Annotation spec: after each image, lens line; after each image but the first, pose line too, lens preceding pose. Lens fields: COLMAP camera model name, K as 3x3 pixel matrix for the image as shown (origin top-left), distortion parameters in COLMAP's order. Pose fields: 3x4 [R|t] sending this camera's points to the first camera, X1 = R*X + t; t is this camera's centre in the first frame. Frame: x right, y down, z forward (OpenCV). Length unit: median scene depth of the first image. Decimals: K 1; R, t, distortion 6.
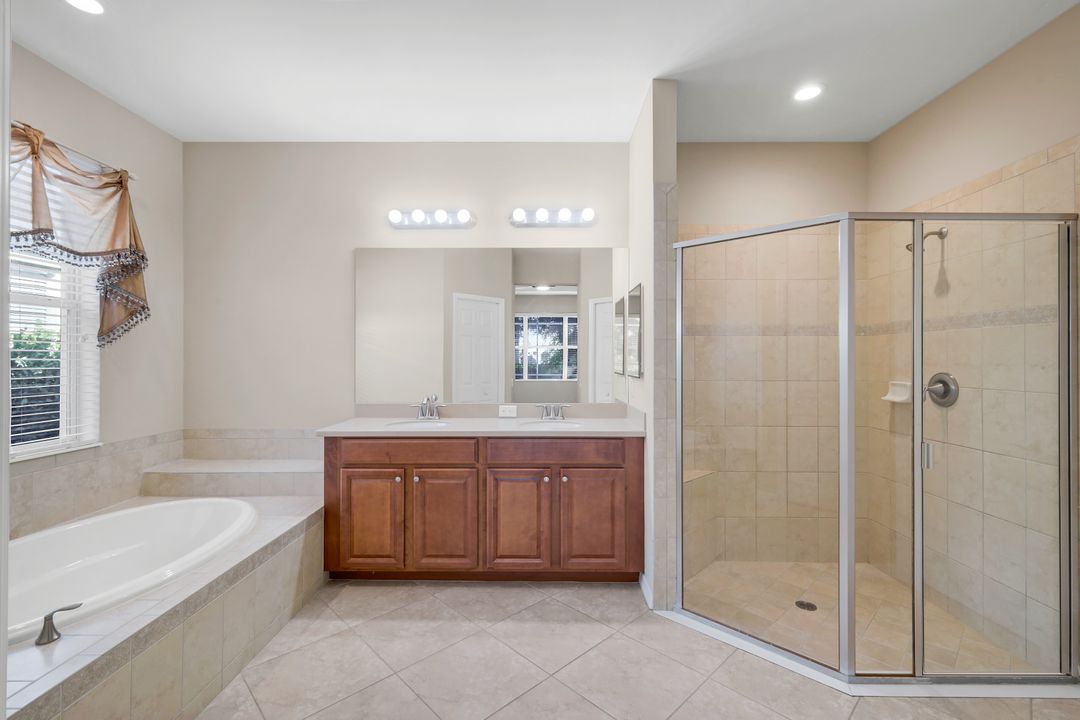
lens RADIAL K [[477.1, 0, 536.6], [0, 477.1, 357.5], [0, 0, 1]] dist [0.004470, 0.001053]
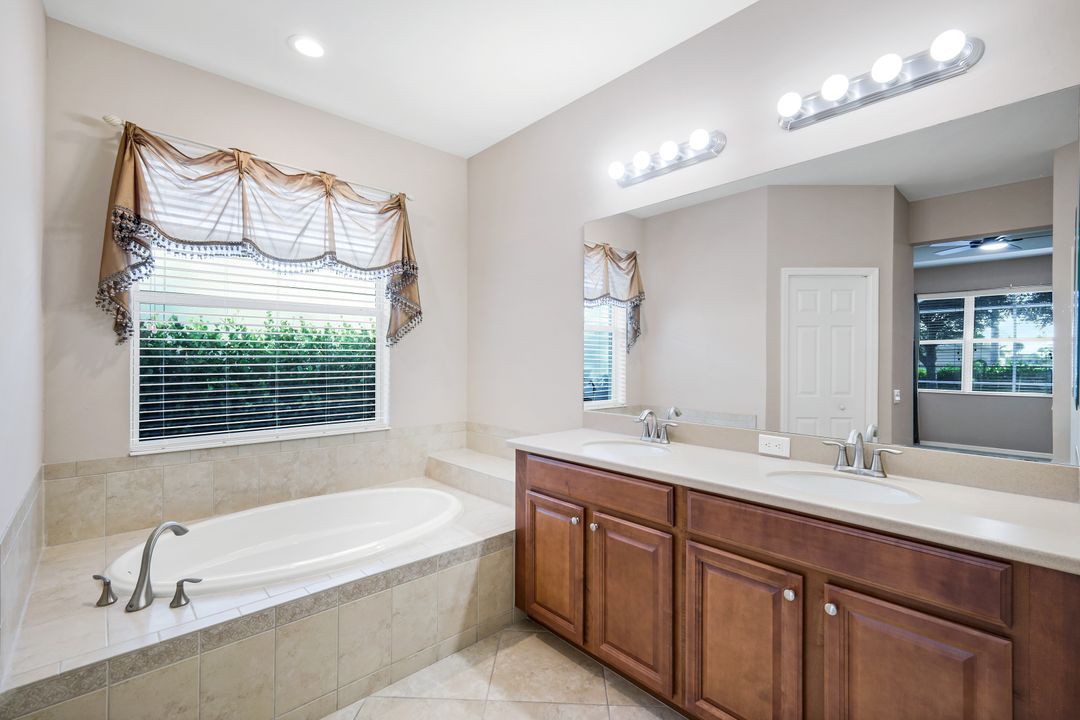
lens RADIAL K [[477.1, 0, 536.6], [0, 477.1, 357.5], [0, 0, 1]] dist [0.004470, 0.001053]
pose [[0.685224, 0.001339, -0.728331, 0.203108], [-0.001662, 0.999999, 0.000274, 0.004247], [0.728330, 0.001023, 0.685225, 0.453094]]
